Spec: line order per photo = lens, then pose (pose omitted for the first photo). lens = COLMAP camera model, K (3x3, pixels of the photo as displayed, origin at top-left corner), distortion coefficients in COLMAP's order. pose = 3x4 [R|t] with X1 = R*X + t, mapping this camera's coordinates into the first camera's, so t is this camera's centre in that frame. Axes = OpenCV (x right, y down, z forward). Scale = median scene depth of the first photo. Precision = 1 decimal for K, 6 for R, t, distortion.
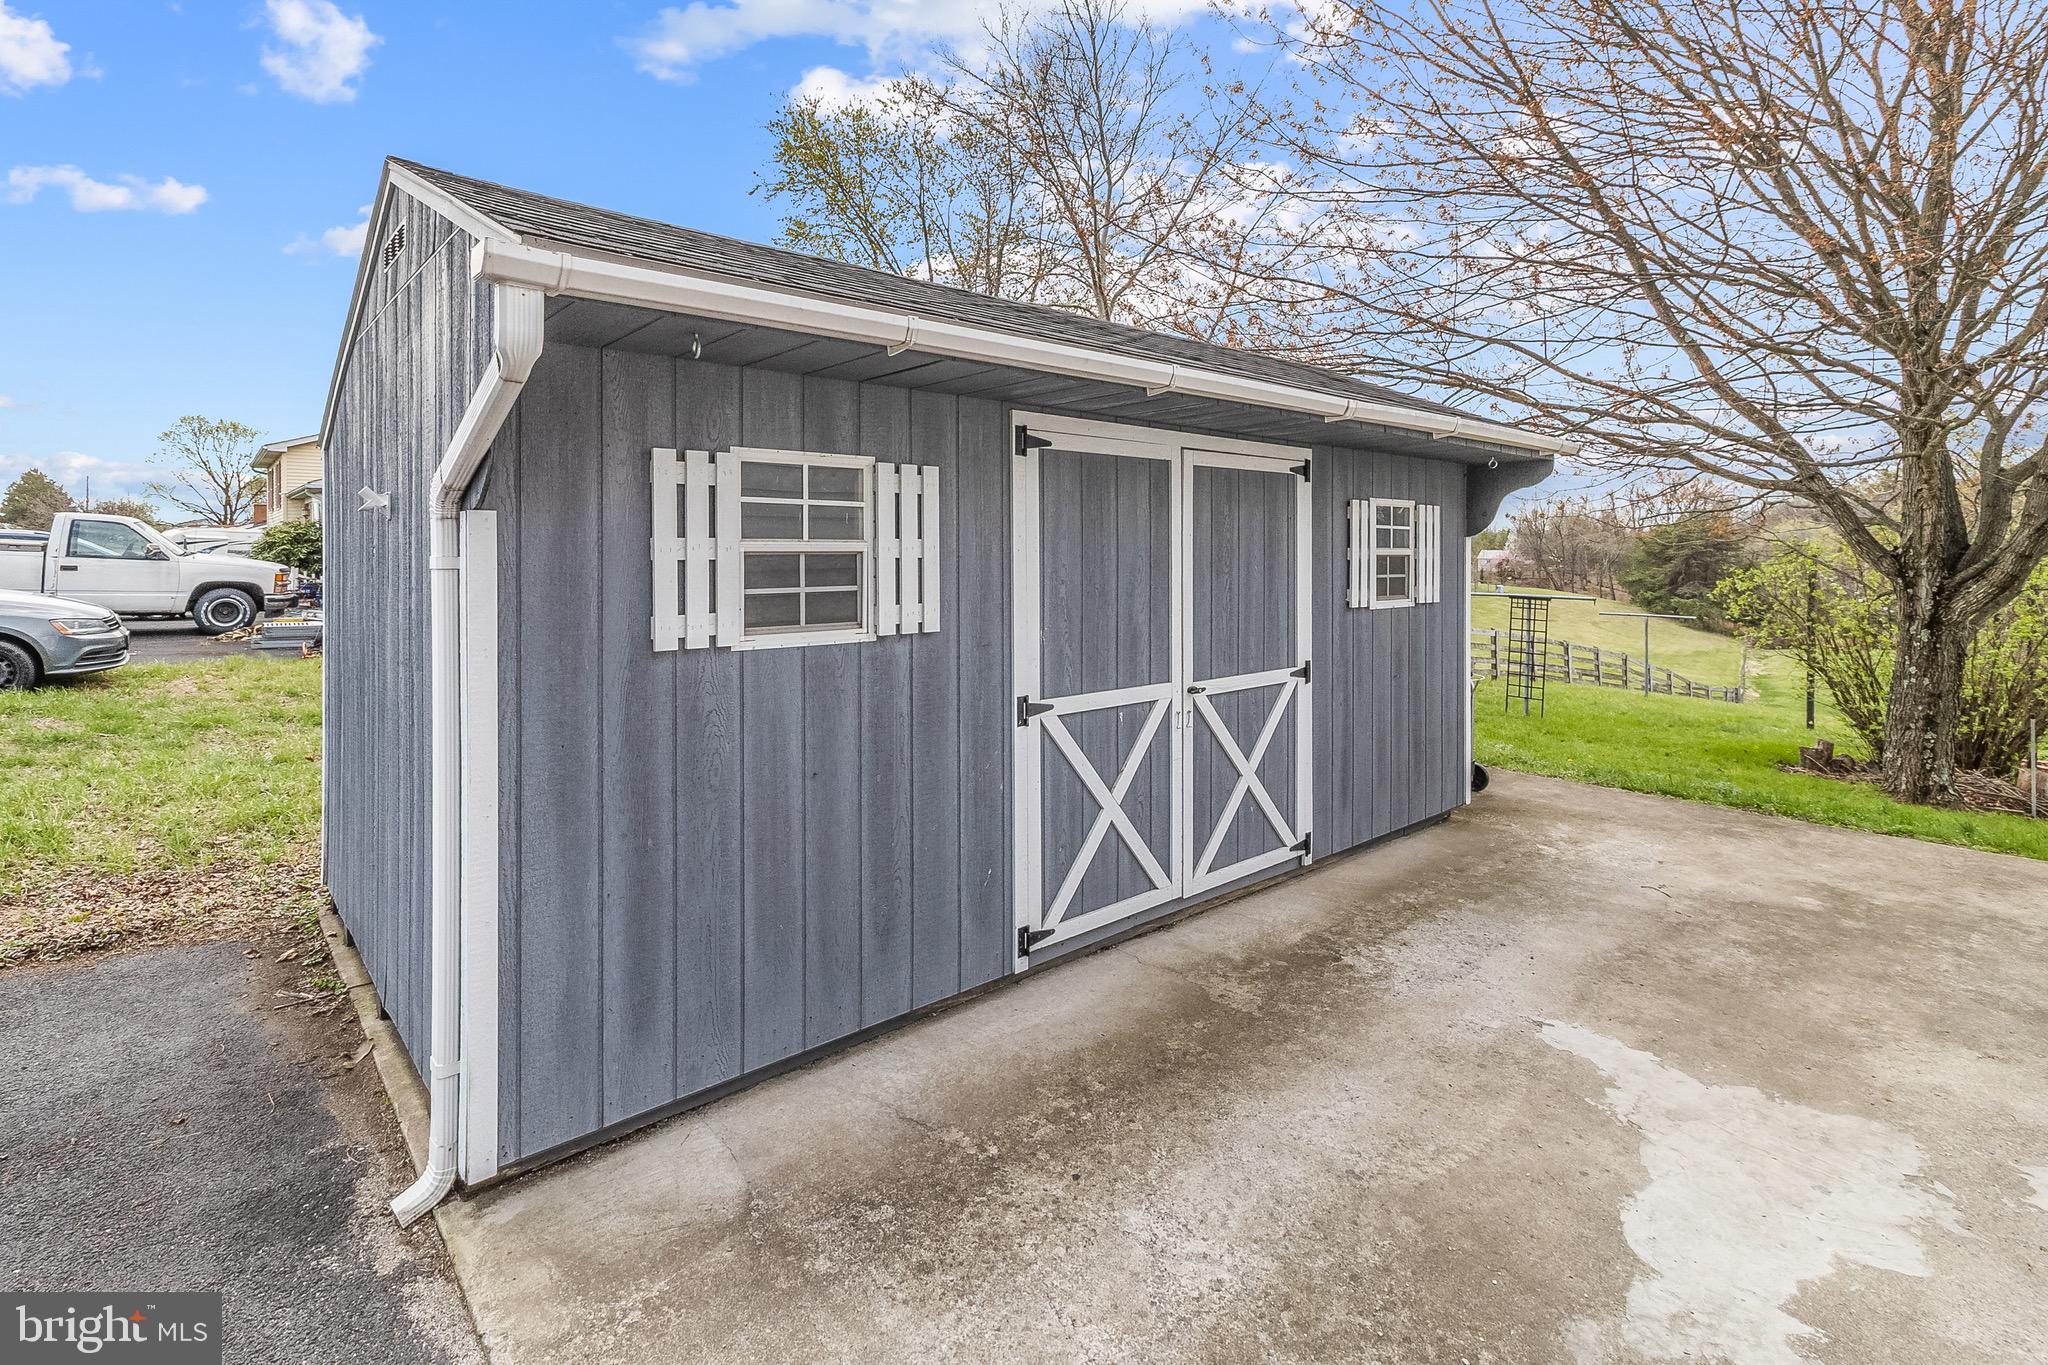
lens RADIAL K [[979.6, 0, 1031.6], [0, 979.6, 554.8], [0, 0, 1]] dist [0.005400, -0.000299]
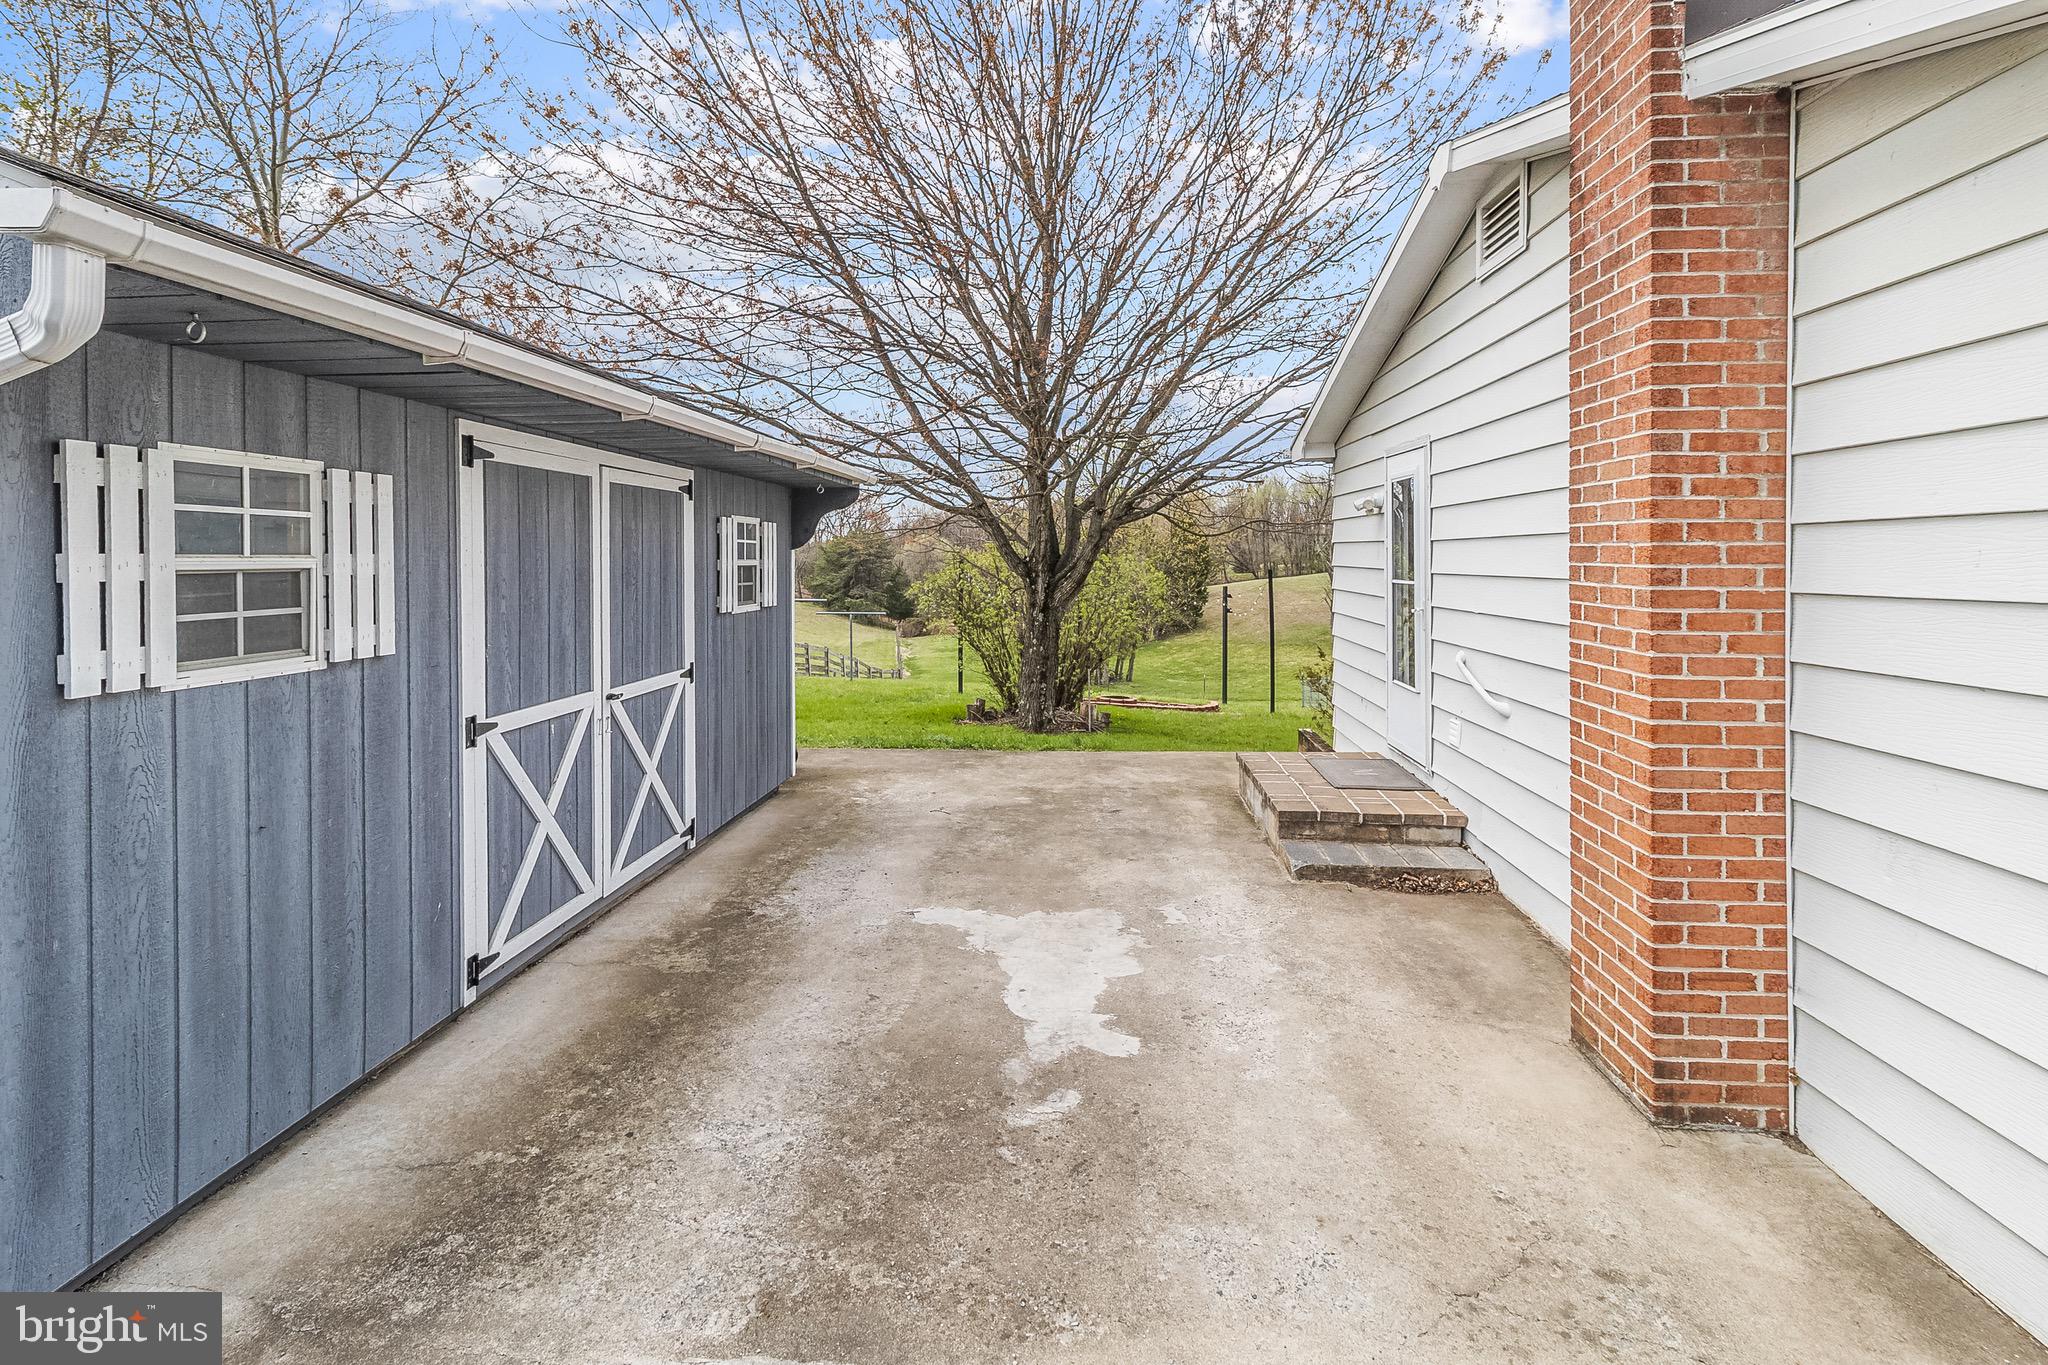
lens RADIAL K [[979.6, 0, 1038.6], [0, 979.6, 561.5], [0, 0, 1]] dist [0.005400, -0.000299]
pose [[0.710888, -0.005790, 0.703281, -0.278629], [0.007332, 0.999973, 0.000822, -0.004484], [-0.703267, 0.004572, 0.710911, -0.075473]]
